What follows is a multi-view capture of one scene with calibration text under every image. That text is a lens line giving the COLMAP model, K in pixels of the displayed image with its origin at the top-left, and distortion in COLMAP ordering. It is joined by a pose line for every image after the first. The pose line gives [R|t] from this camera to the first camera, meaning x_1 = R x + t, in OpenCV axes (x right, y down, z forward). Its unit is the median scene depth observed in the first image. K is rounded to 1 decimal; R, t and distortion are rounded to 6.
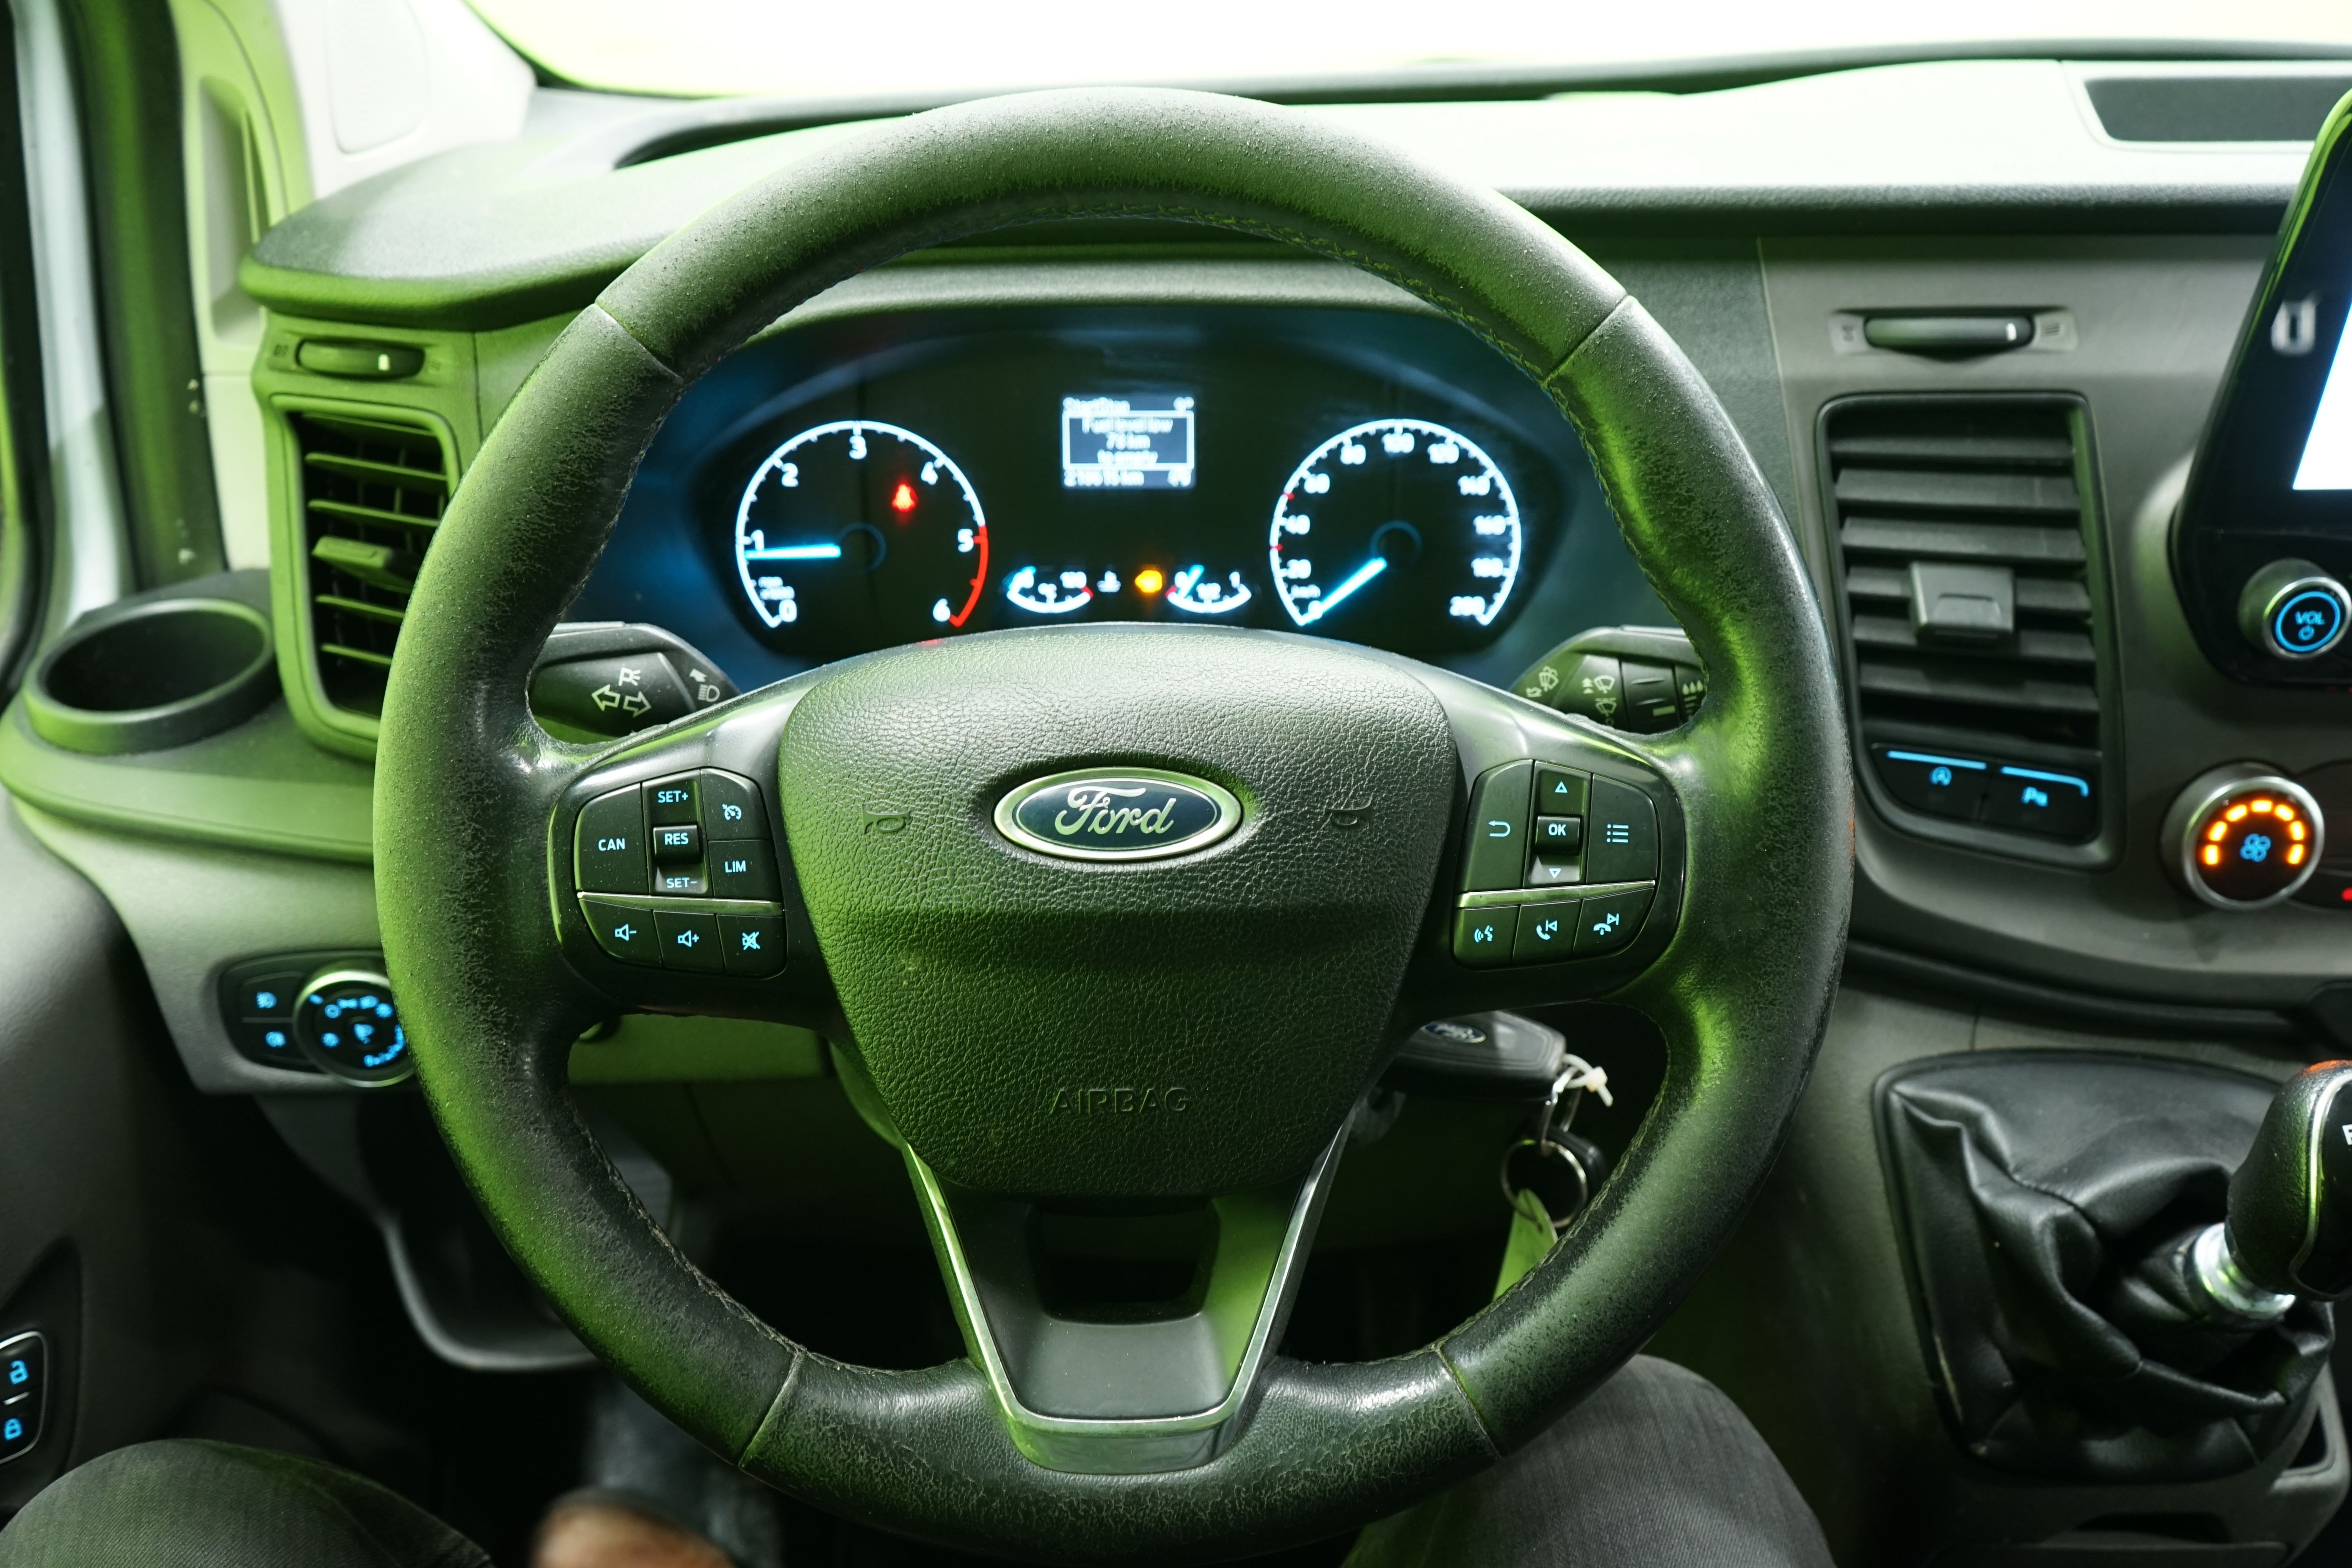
lens RADIAL K [[2042.5, 0, 1176.0], [0, 2042.5, 784.0], [0, 0, 1]] dist [0.002955, 0.005152]
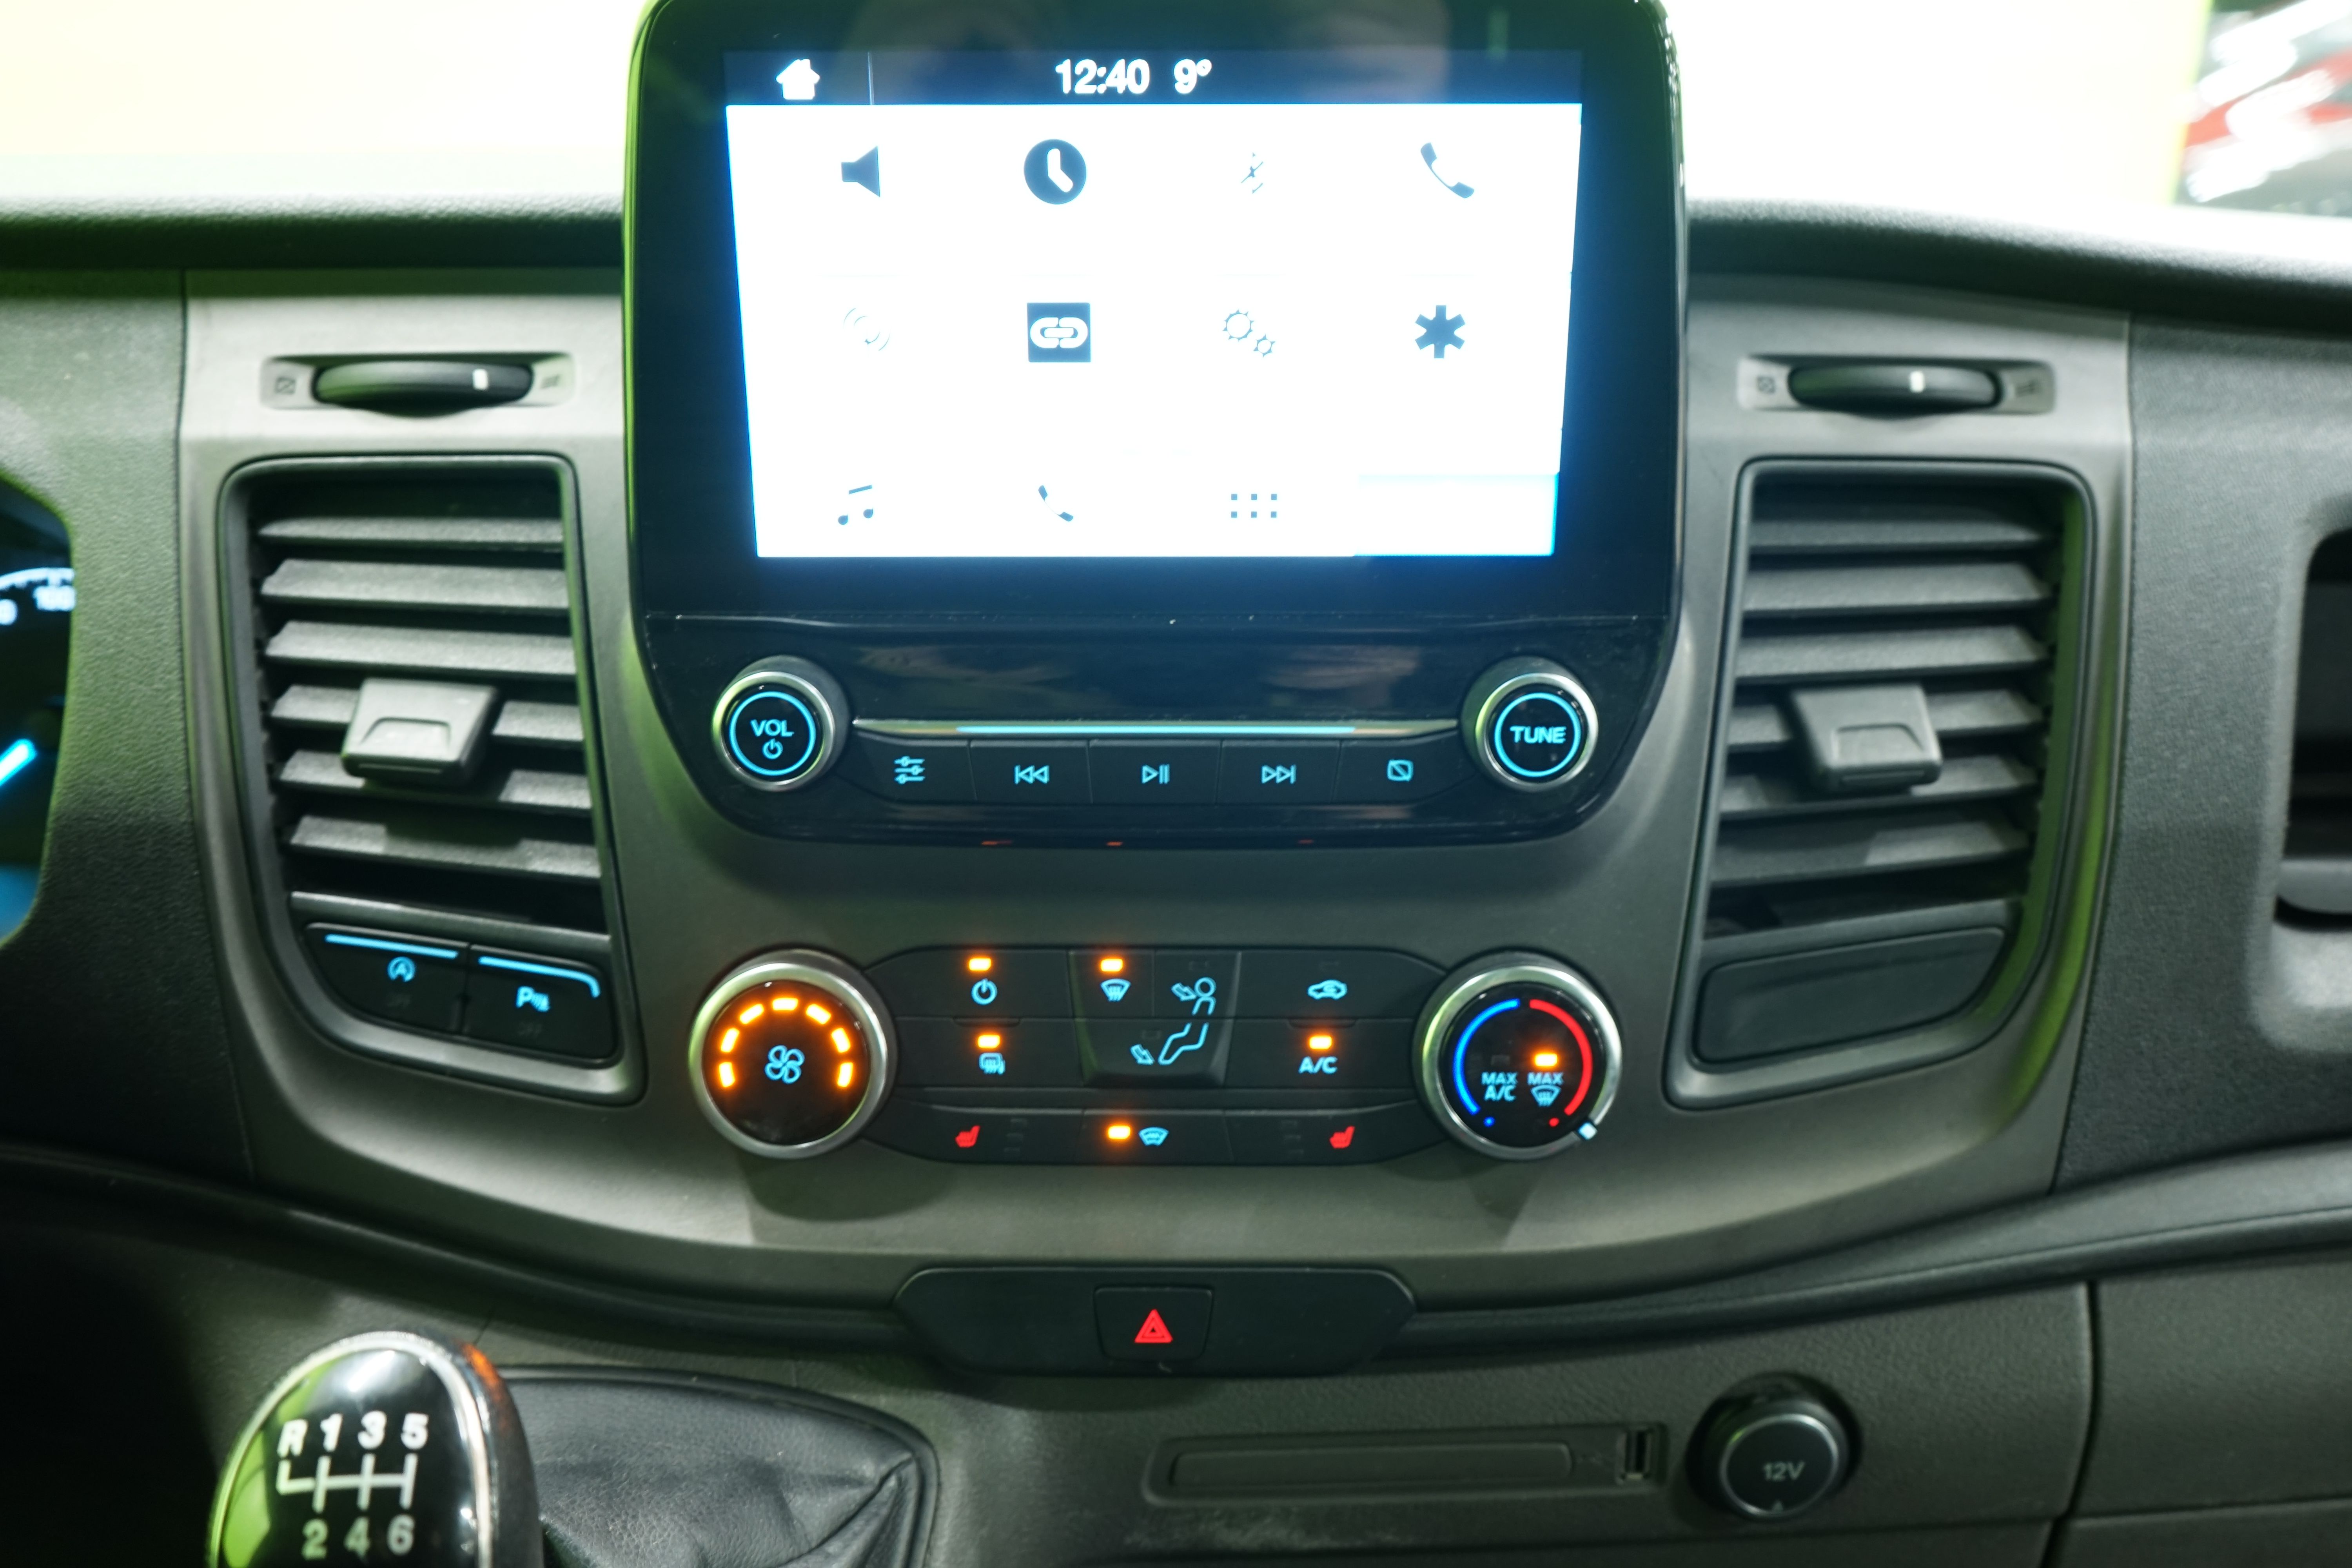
lens RADIAL K [[2042.5, 0, 1176.0], [0, 2042.5, 784.0], [0, 0, 1]] dist [0.002955, 0.005152]
pose [[0.999939, 0.007285, -0.008330, 0.664549], [-0.008916, 0.976263, -0.216405, 0.087870], [0.006555, 0.216466, 0.976268, 0.284481]]
